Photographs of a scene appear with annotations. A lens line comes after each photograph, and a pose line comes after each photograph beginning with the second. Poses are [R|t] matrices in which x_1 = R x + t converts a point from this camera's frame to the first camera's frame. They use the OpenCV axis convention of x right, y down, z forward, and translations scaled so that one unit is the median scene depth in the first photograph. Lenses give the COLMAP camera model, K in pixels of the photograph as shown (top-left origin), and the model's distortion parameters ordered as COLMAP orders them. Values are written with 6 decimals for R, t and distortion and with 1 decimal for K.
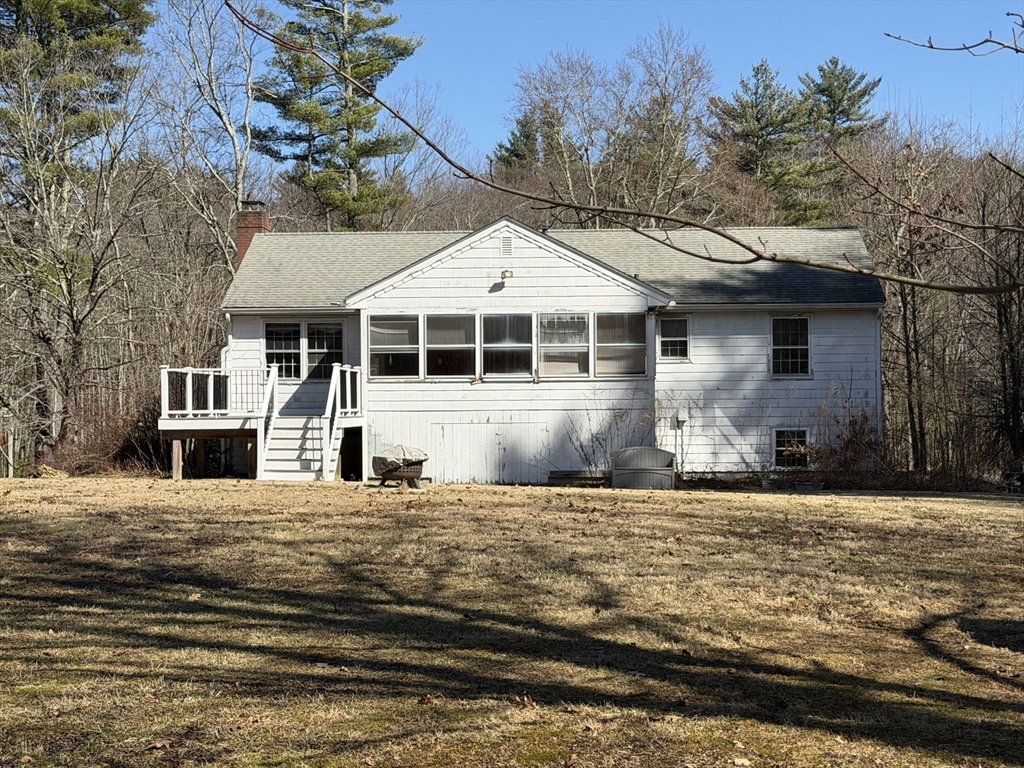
lens RADIAL K [[1695.2, 0, 511.4], [0, 1695.2, 378.5], [0, 0, 1]] dist [0.133518, 0.000000]
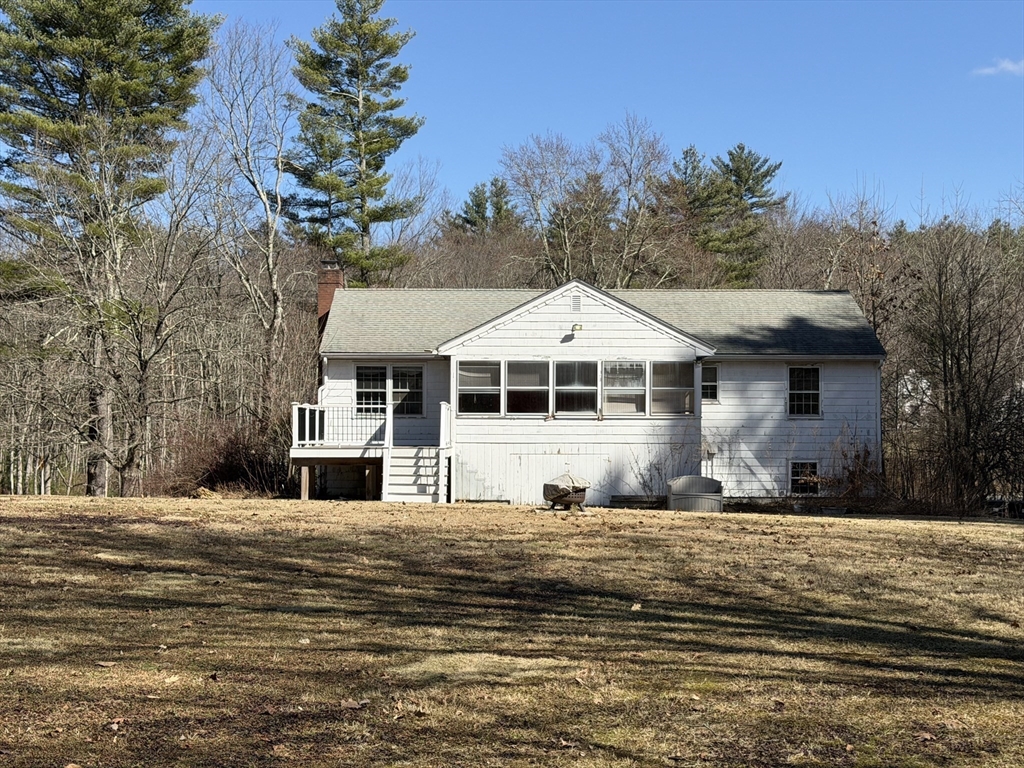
lens RADIAL K [[1460.2, 0, 511.5], [0, 1460.2, 387.5], [0, 0, 1]] dist [0.130794, 0.000000]
pose [[0.998370, 0.011512, 0.055893, -0.097077], [-0.010591, 0.999804, -0.016756, -0.002224], [-0.056075, 0.016136, 0.998296, -0.006473]]
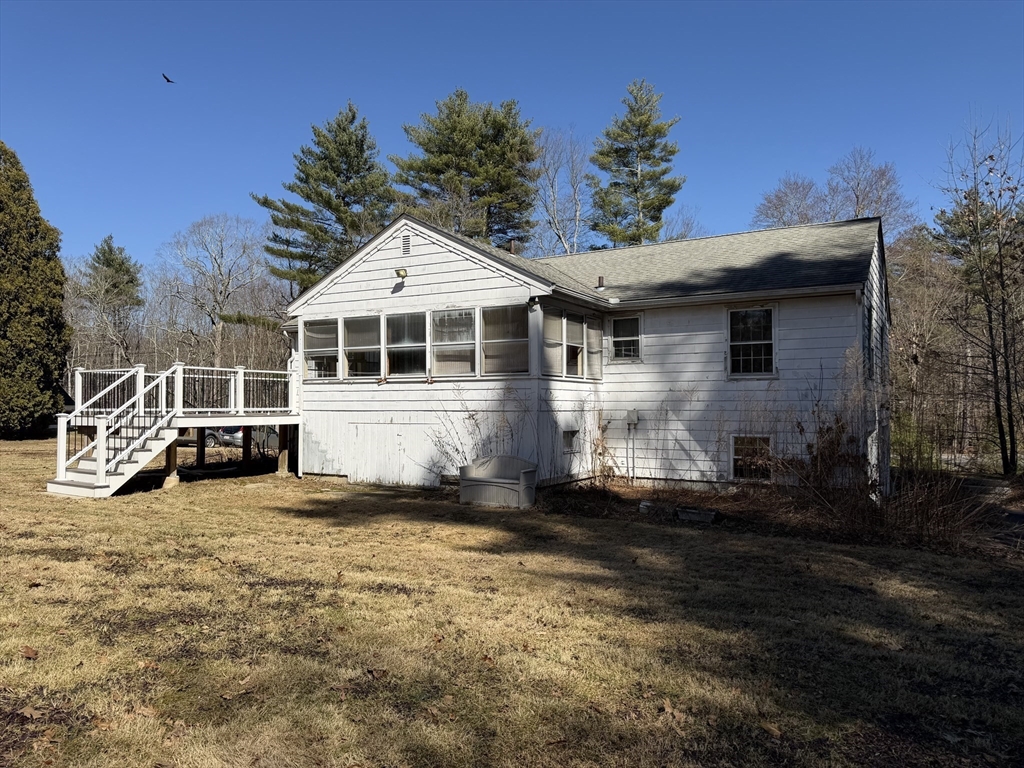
lens RADIAL K [[715.0, 0, 511.9], [0, 715.0, 392.3], [0, 0, 1]] dist [0.063850, -0.001202]
pose [[0.883957, -0.001084, -0.467568, 0.232223], [-0.000194, 0.999996, -0.002685, 0.008491], [0.467569, 0.002464, 0.883953, 0.618087]]
